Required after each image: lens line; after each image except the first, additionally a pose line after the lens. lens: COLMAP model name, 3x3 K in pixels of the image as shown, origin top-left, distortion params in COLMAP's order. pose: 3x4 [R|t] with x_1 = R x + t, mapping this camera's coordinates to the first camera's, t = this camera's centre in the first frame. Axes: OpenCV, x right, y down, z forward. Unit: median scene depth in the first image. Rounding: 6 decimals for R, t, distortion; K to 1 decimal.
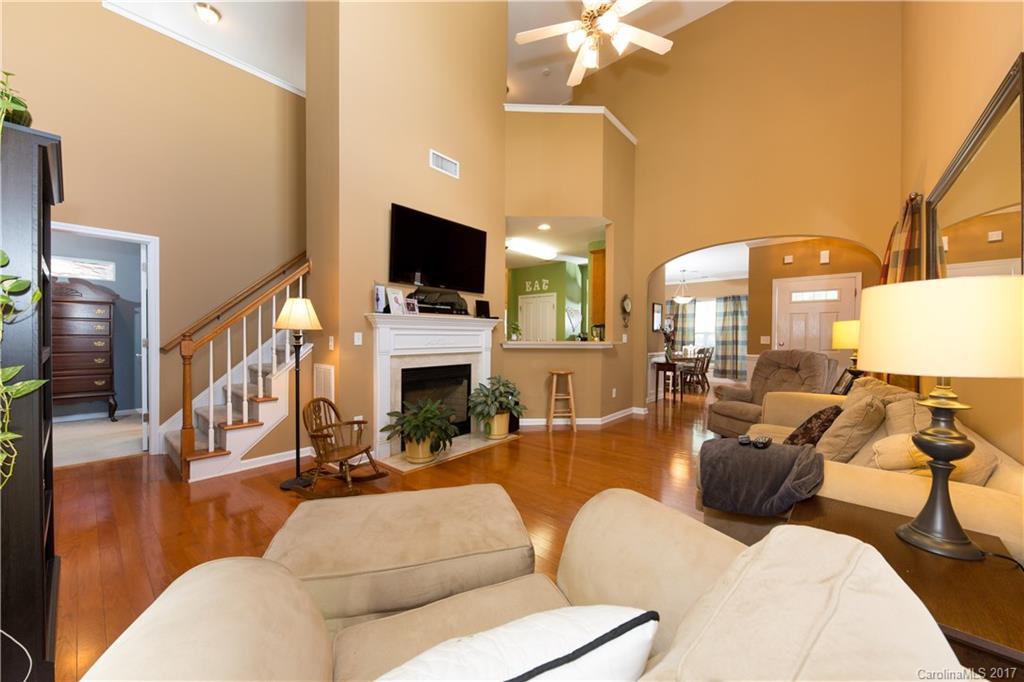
lens RADIAL K [[375.3, 0, 512.0], [0, 375.3, 341.0], [0, 0, 1]] dist [-0.000311, -0.000008]
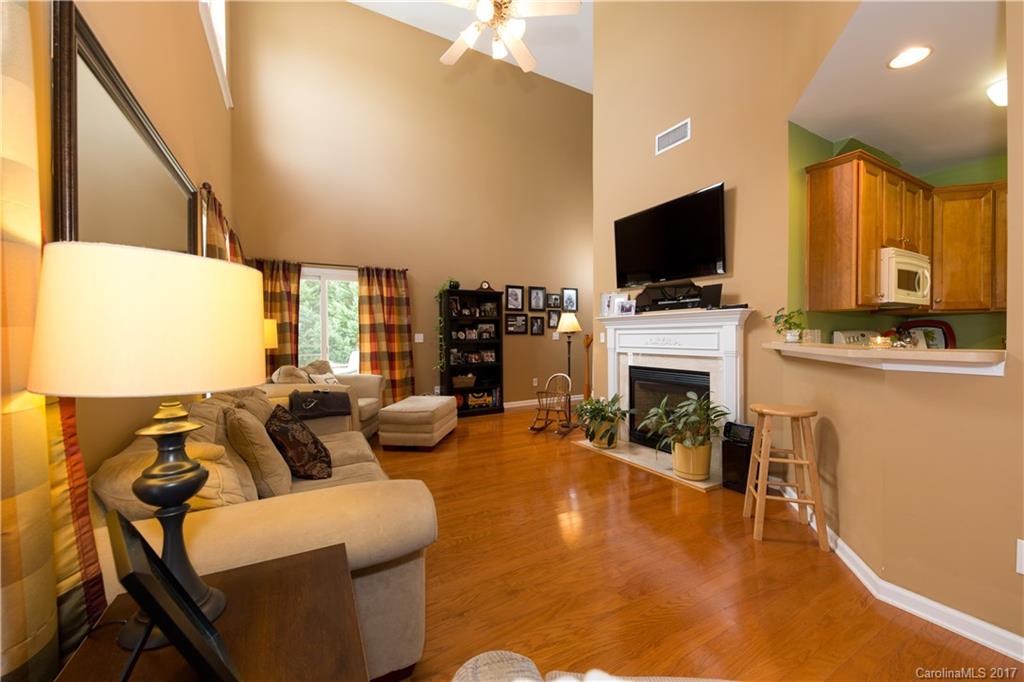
lens RADIAL K [[401.6, 0, 512.0], [0, 401.6, 341.0], [0, 0, 1]] dist [0.000392, 0.000013]
pose [[-0.350018, 0.007586, -0.936712, 0.874239], [-0.005939, 0.999929, 0.010317, -0.007160], [0.936724, 0.009175, -0.349948, 1.040313]]
